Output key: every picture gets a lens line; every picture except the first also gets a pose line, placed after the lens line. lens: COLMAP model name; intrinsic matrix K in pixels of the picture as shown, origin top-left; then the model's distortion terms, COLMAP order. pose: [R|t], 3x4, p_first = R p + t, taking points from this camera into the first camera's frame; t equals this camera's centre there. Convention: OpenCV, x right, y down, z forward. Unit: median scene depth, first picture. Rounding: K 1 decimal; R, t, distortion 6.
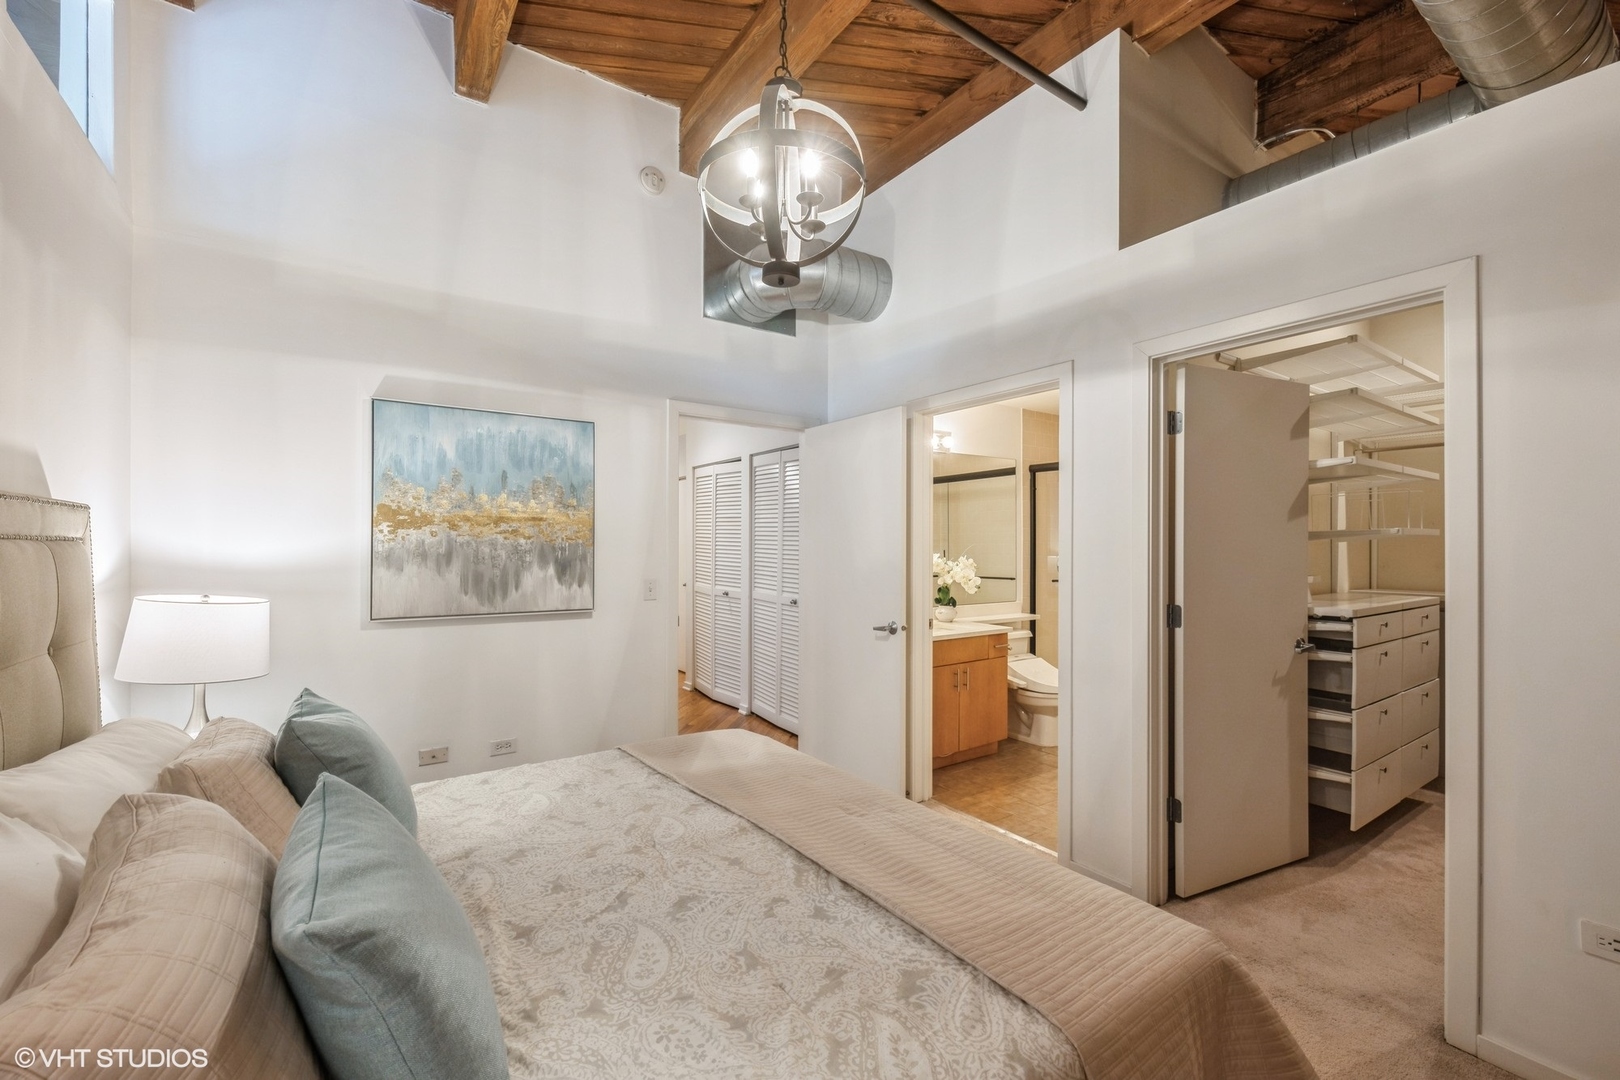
lens RADIAL K [[670.7, 0, 823.0], [0, 670.7, 542.6], [0, 0, 1]] dist [0.000730, -0.000148]
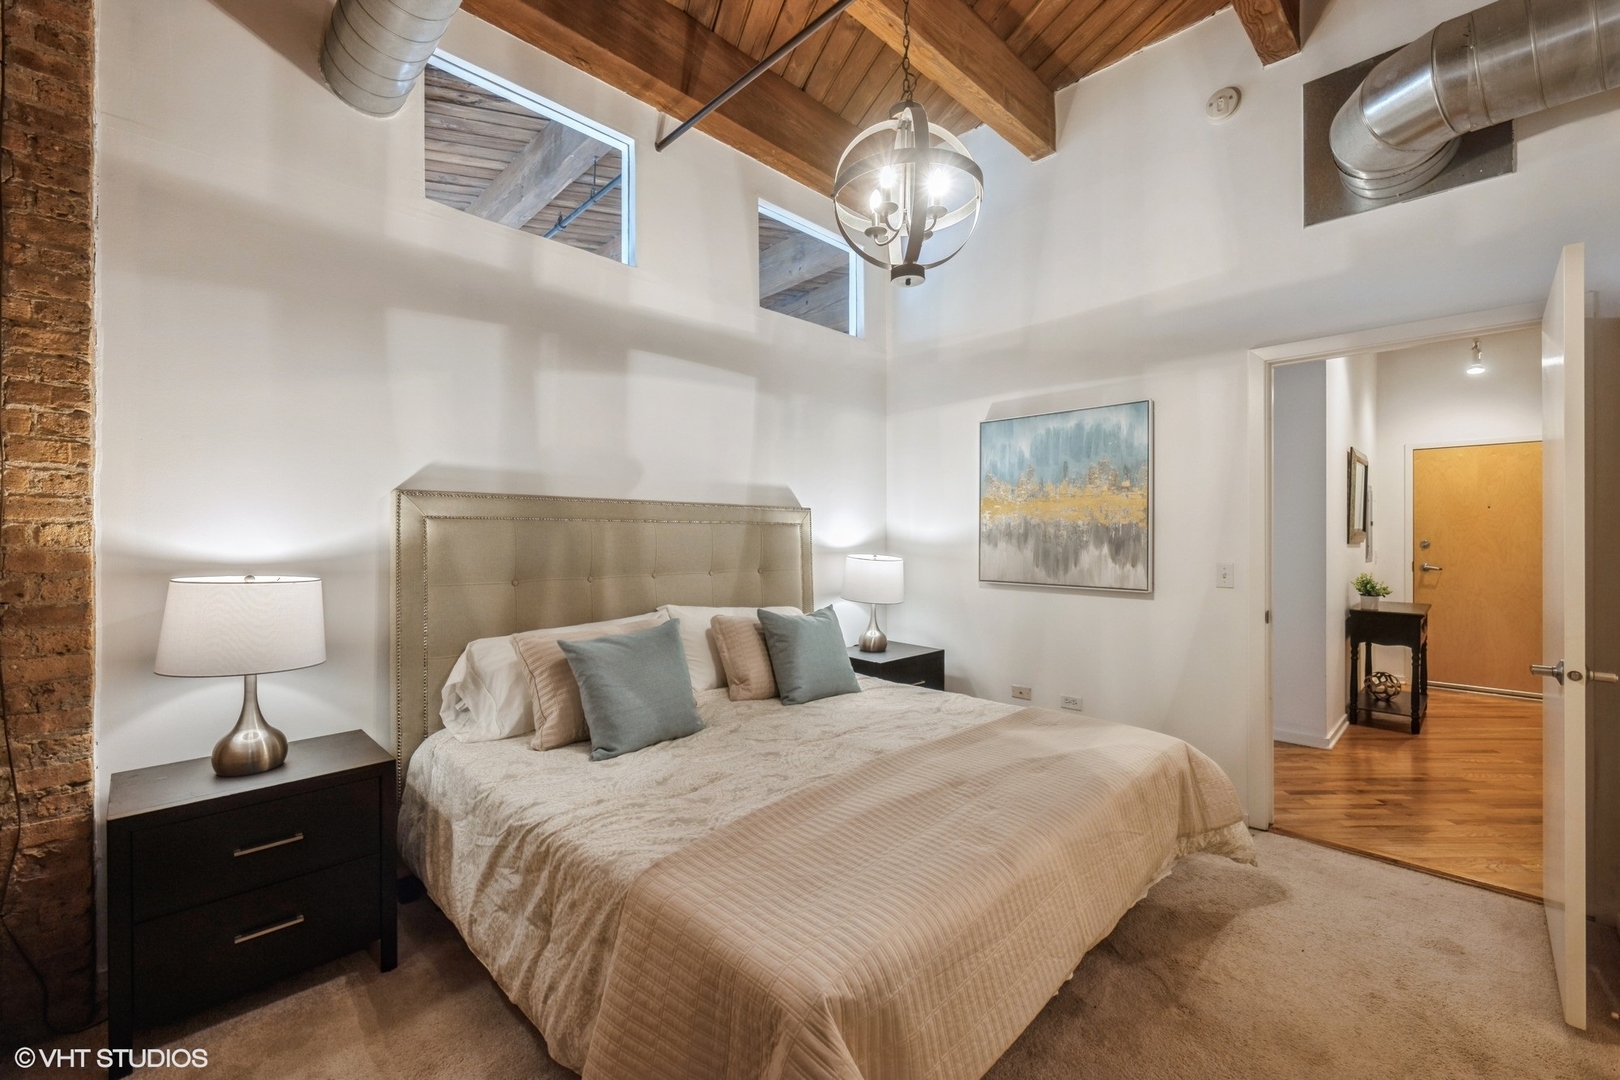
lens RADIAL K [[670.7, 0, 812.3], [0, 670.7, 536.7], [0, 0, 1]] dist [0.000730, -0.000148]
pose [[0.171211, -0.000516, -0.985234, 0.571148], [0.003577, 0.999994, 0.000098, 0.019276], [0.985228, -0.003541, 0.171211, 0.364400]]
